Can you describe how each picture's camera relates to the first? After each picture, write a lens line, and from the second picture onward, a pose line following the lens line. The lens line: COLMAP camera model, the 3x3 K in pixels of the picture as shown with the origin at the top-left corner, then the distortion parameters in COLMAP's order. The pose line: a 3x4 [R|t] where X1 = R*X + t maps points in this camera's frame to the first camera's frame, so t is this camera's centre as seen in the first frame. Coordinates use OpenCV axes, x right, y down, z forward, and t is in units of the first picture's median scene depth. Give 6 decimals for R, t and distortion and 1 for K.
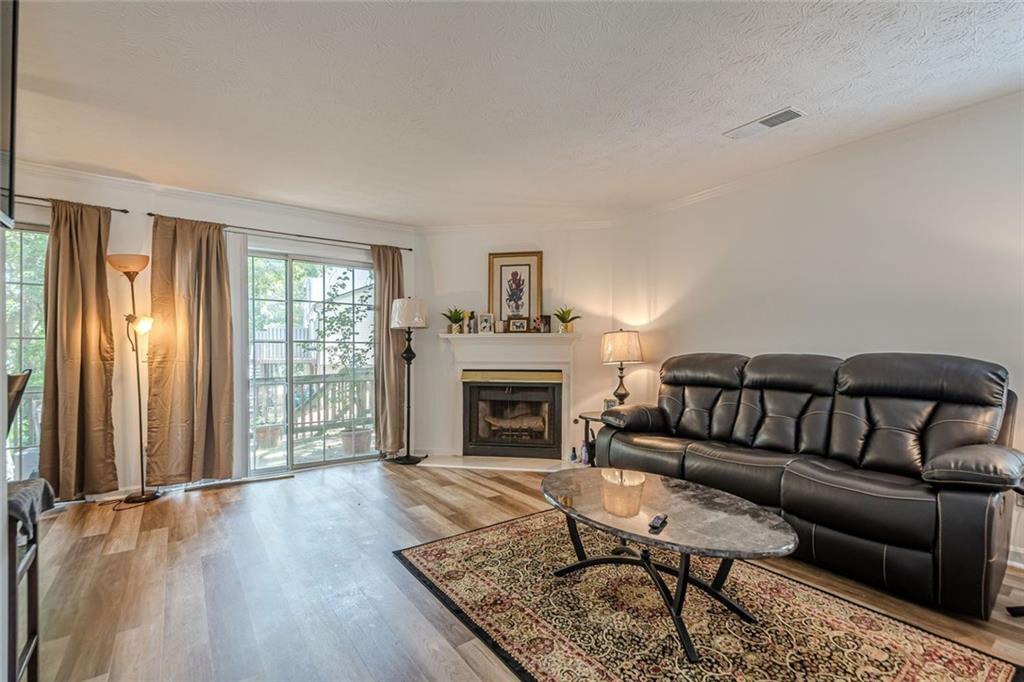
lens RADIAL K [[467.7, 0, 511.5], [0, 467.7, 346.7], [0, 0, 1]] dist [-0.001247, -0.000252]
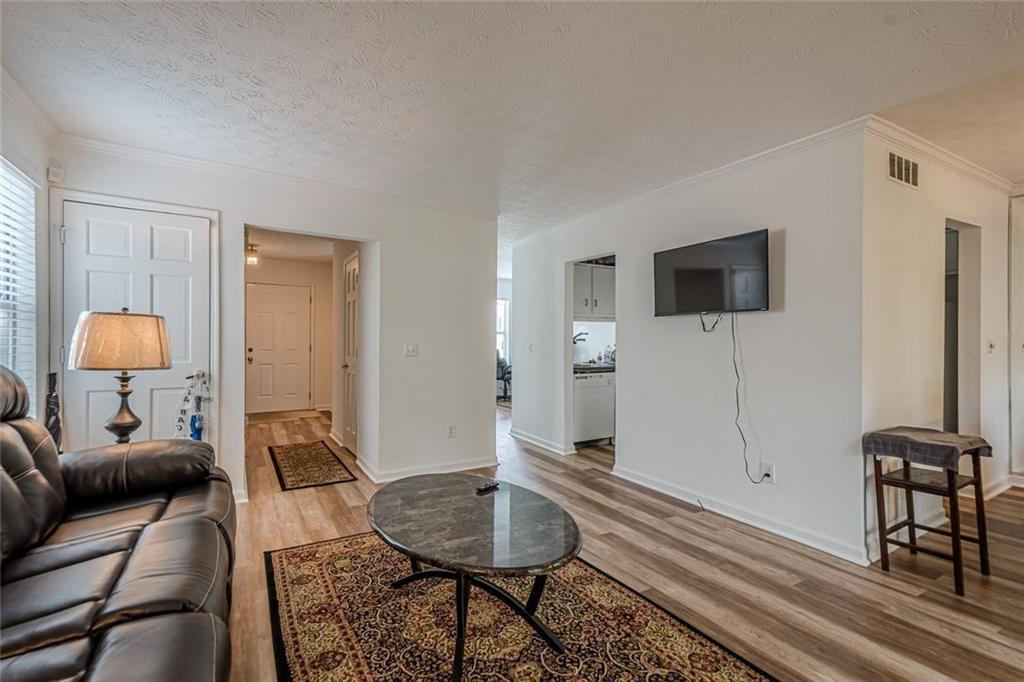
lens RADIAL K [[467.7, 0, 511.9], [0, 467.7, 339.8], [0, 0, 1]] dist [-0.001247, -0.000252]
pose [[-0.995108, -0.002129, 0.098773, 0.118847], [-0.002747, 0.999977, -0.006121, -0.004960], [-0.098758, -0.006363, -0.995091, 2.052486]]
